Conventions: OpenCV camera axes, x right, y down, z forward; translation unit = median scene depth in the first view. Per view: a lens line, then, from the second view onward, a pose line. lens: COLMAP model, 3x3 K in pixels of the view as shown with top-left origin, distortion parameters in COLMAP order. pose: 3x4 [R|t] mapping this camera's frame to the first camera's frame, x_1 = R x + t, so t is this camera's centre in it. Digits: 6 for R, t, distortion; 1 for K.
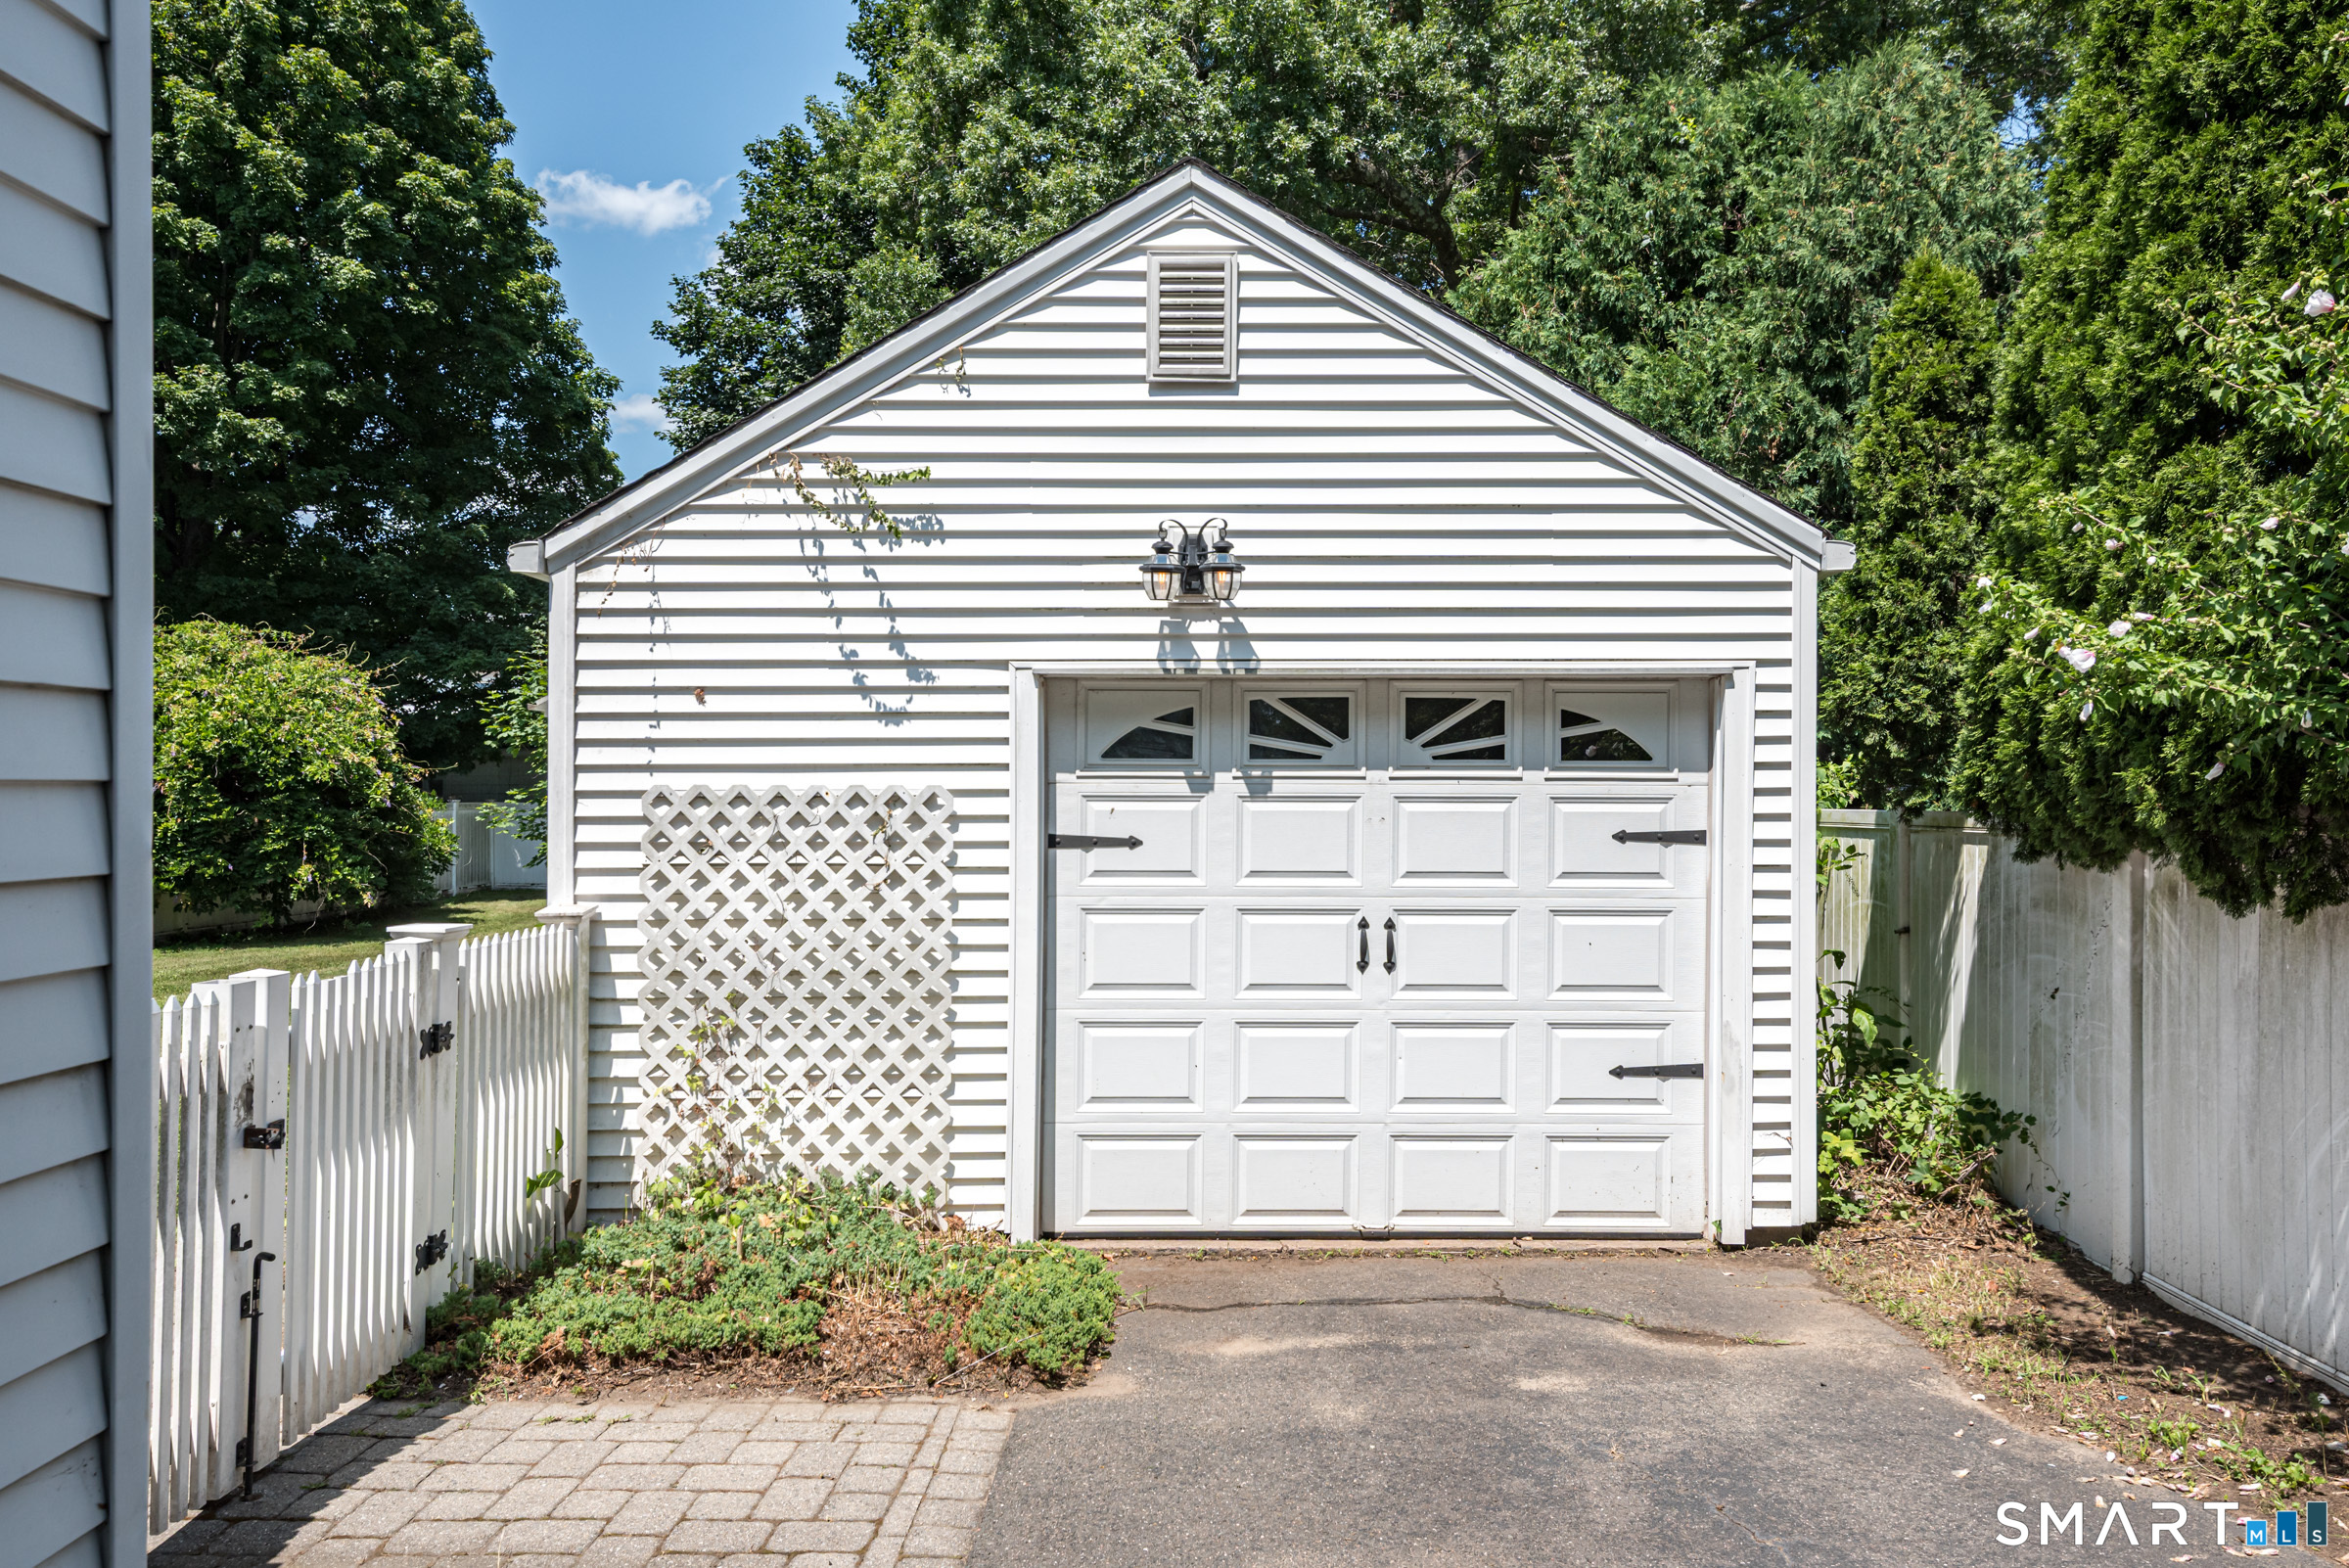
lens RADIAL K [[1614.9, 0, 1208.0], [0, 1614.9, 781.6], [0, 0, 1]] dist [0.005331, 0.005144]
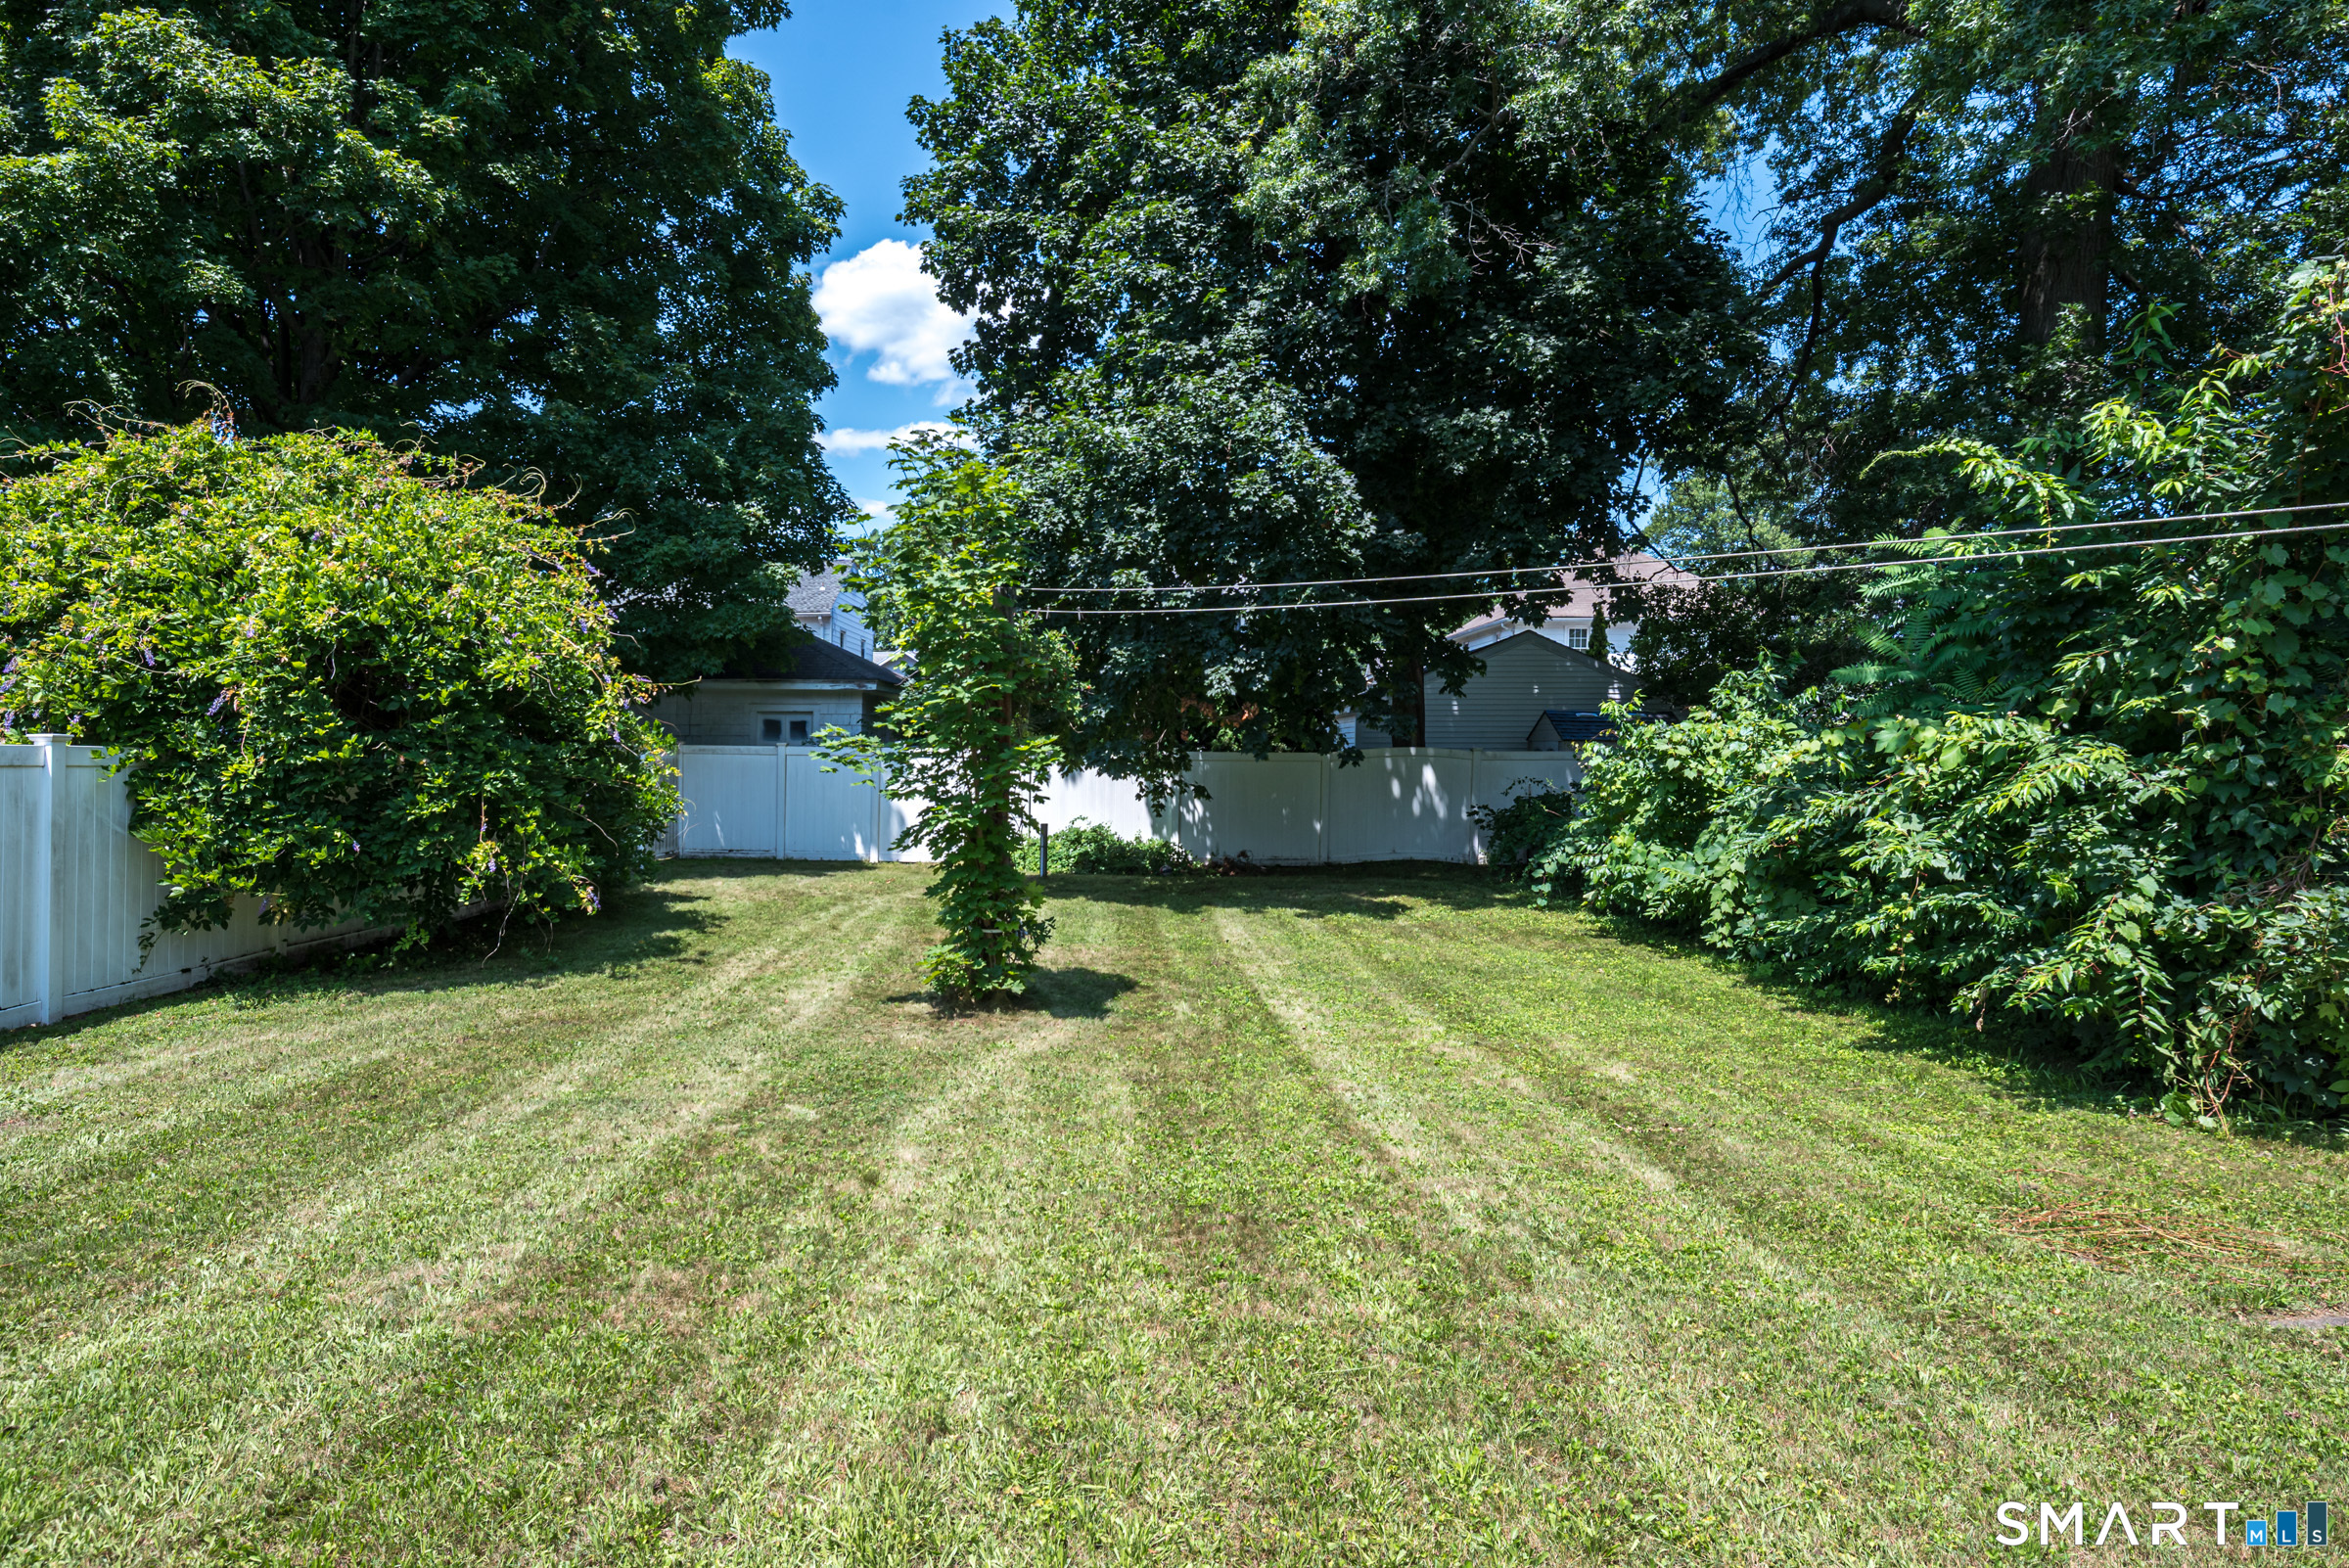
lens RADIAL K [[1384.8, 0, 1101.6], [0, 1384.8, 724.4], [0, 0, 1]] dist [-0.001295, 0.000189]
pose [[0.998958, -0.000356, -0.045632, -1.145131], [-0.000194, 0.999927, -0.012054, 0.058870], [0.045633, 0.012050, 0.998886, 1.882103]]
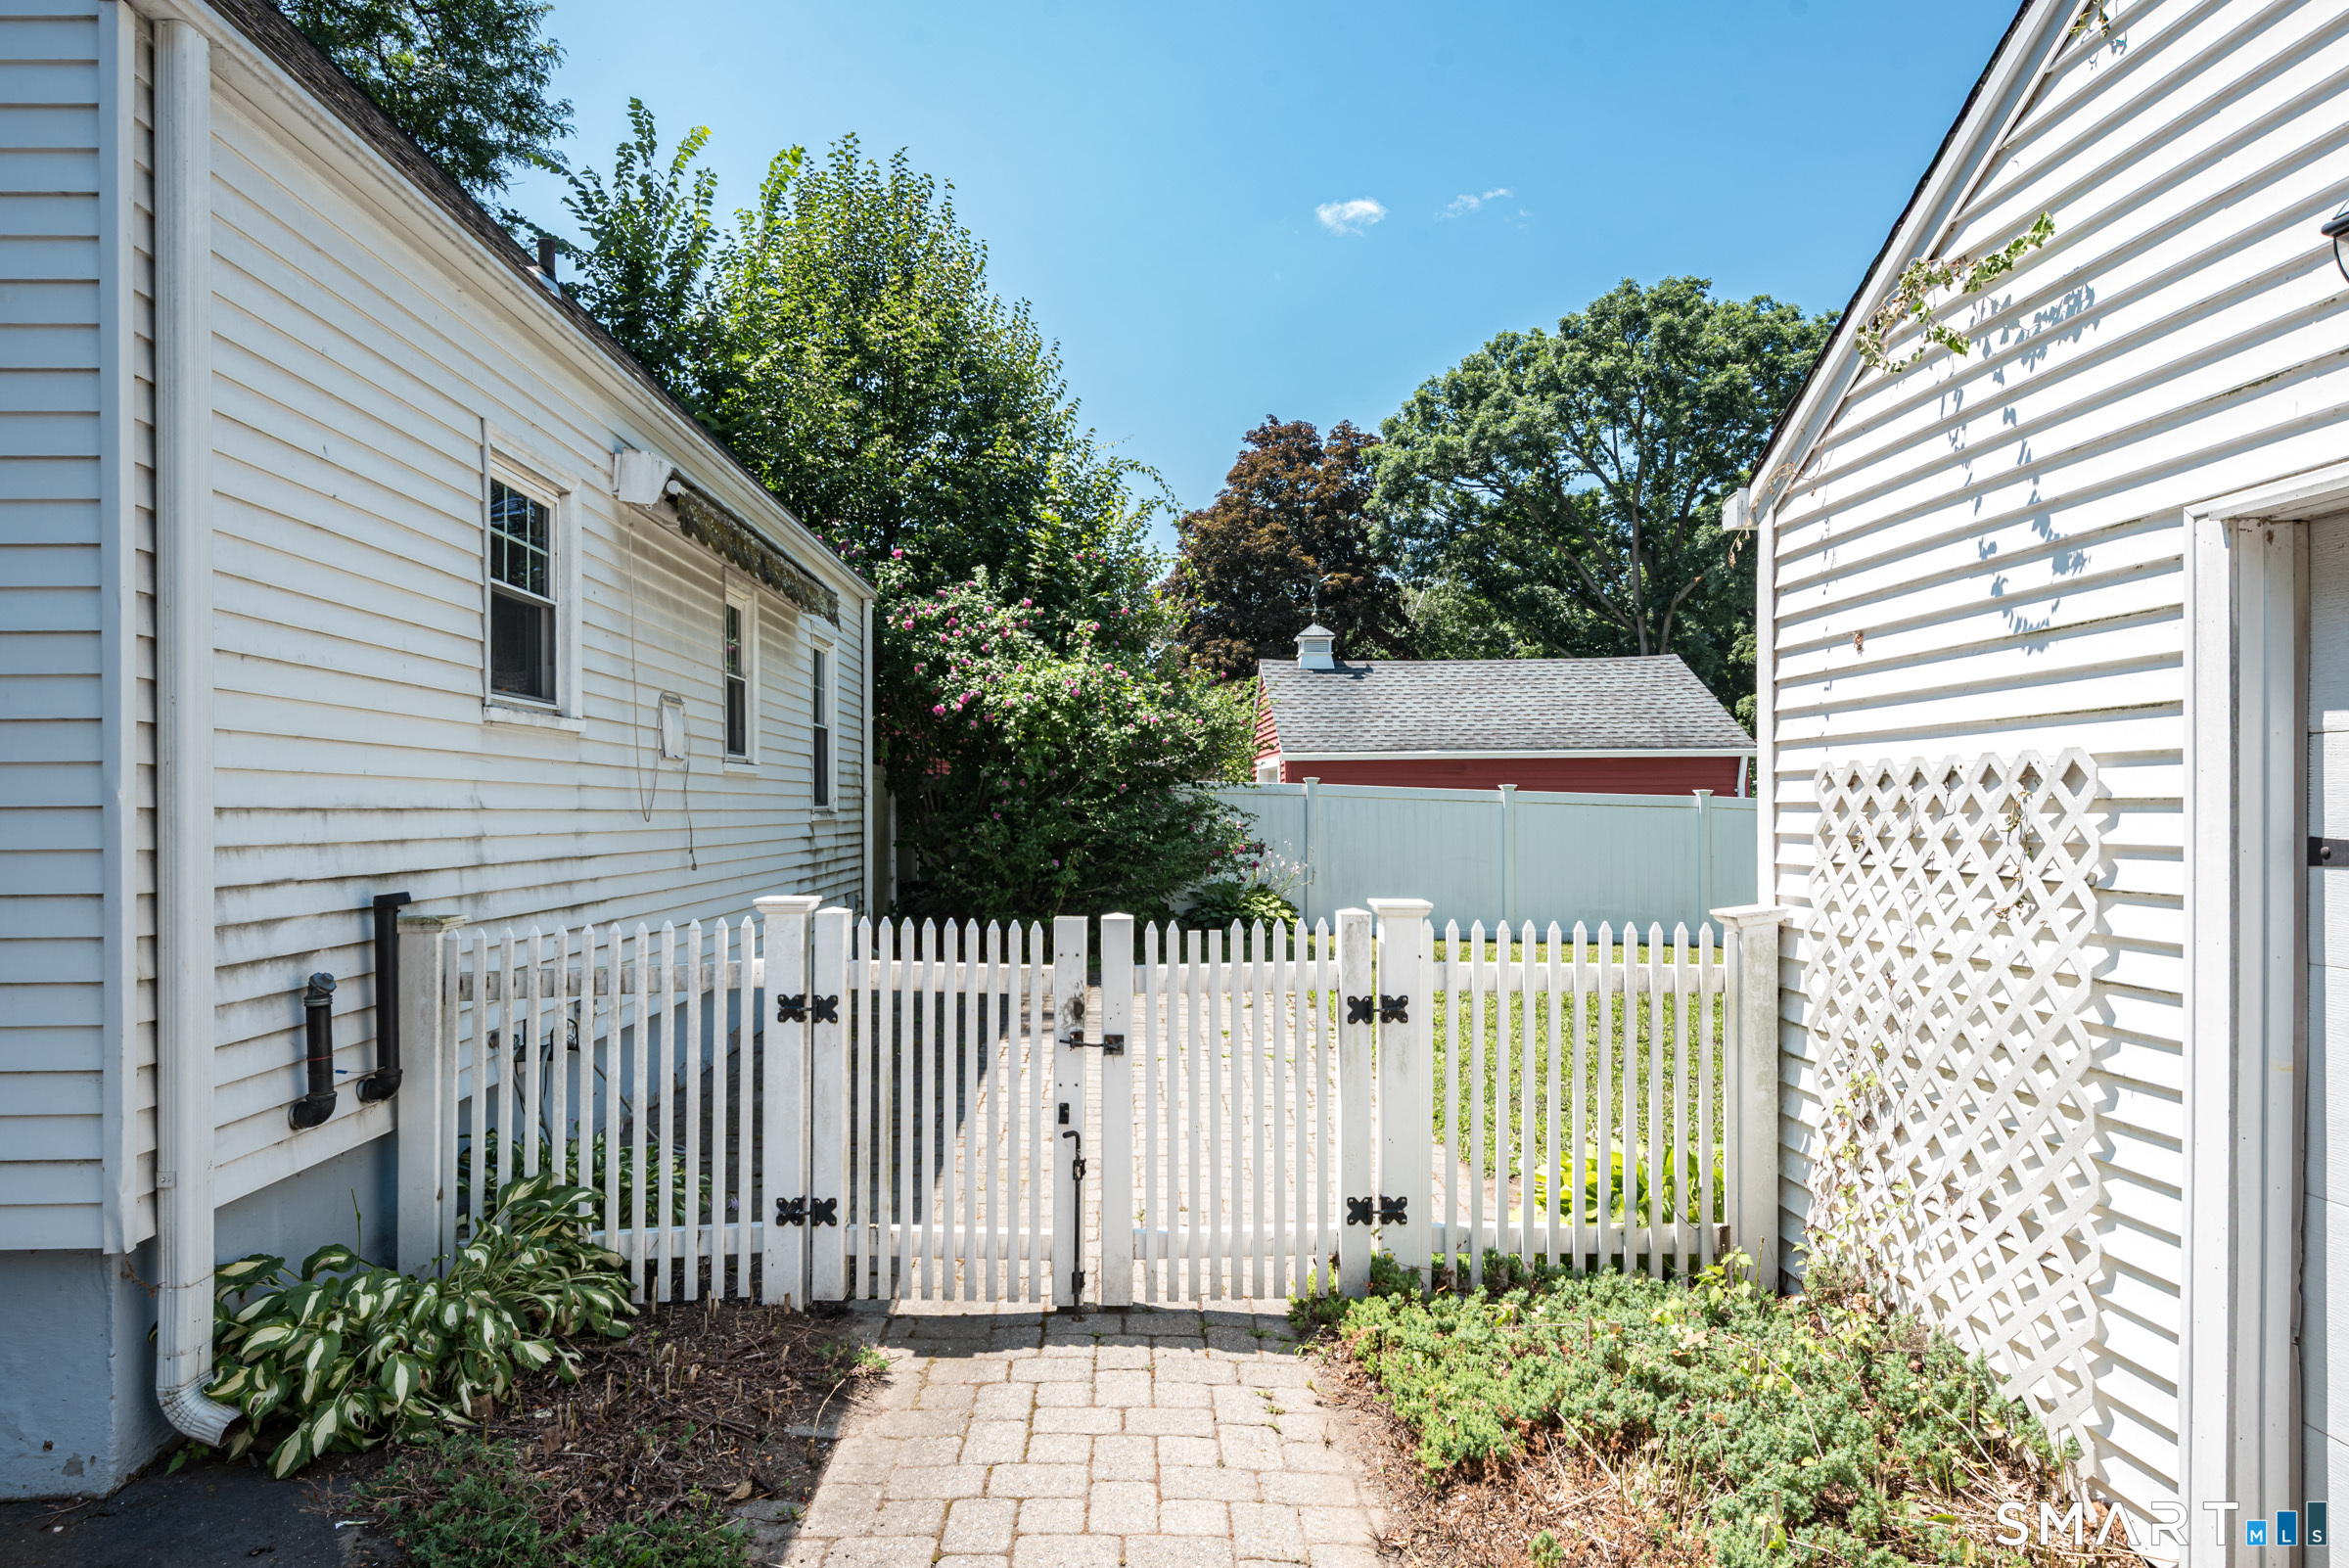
lens RADIAL K [[1363.1, 0, 1174.5], [0, 1363.1, 784.0], [0, 0, 1]] dist [-0.002167, -0.000172]
pose [[0.018006, -0.014918, -0.999727, 0.312110], [0.008774, 0.999853, -0.014761, 0.019483], [0.999799, -0.008506, 0.018135, 0.656896]]
